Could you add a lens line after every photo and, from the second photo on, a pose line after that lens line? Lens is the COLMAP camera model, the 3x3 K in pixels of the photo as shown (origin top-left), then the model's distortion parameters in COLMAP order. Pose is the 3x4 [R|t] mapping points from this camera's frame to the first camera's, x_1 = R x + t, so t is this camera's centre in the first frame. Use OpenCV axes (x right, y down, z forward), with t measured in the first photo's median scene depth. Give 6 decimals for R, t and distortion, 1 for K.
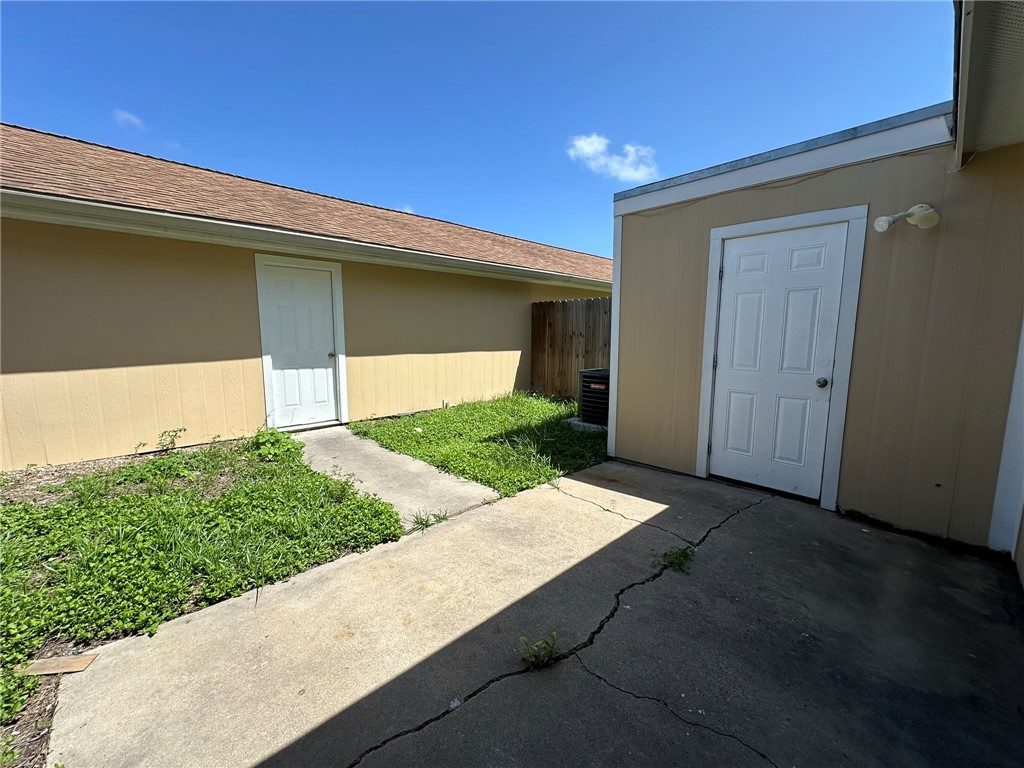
lens RADIAL K [[408.7, 0, 510.5], [0, 408.7, 383.9], [0, 0, 1]] dist [-0.005283, 0.001466]
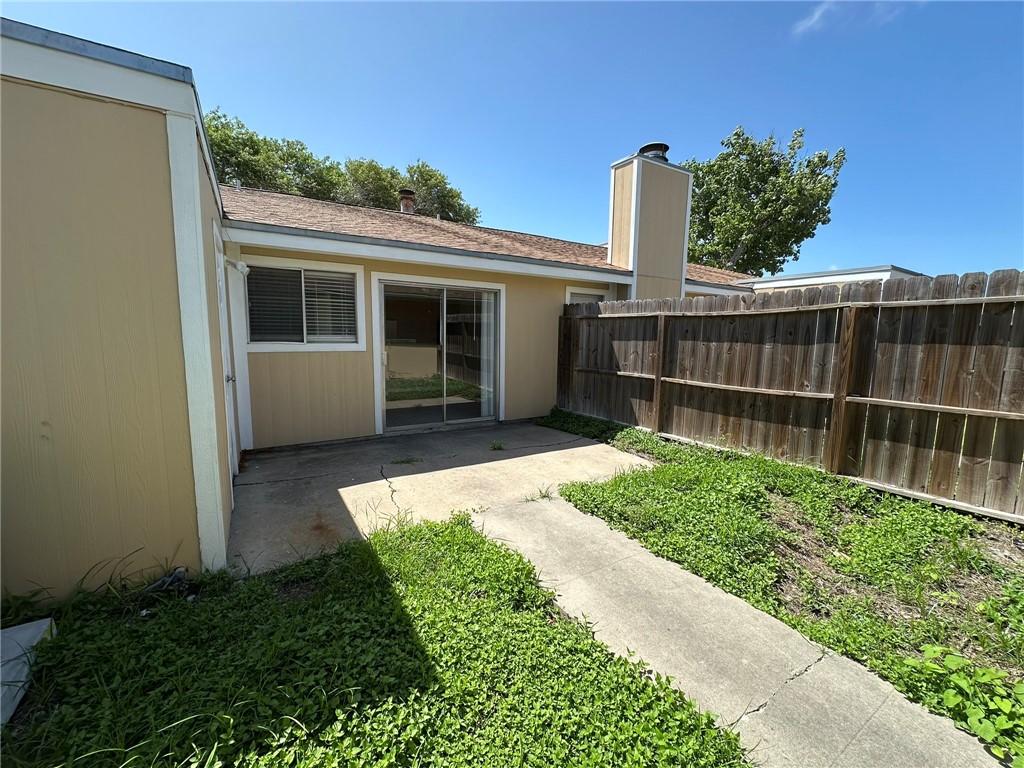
lens RADIAL K [[408.7, 0, 511.2], [0, 408.7, 383.8], [0, 0, 1]] dist [-0.005283, 0.001466]
pose [[-0.978440, -0.039531, 0.202711, -0.387769], [0.010987, 0.970158, 0.242223, -0.325170], [-0.206237, 0.239228, -0.948808, 2.325210]]
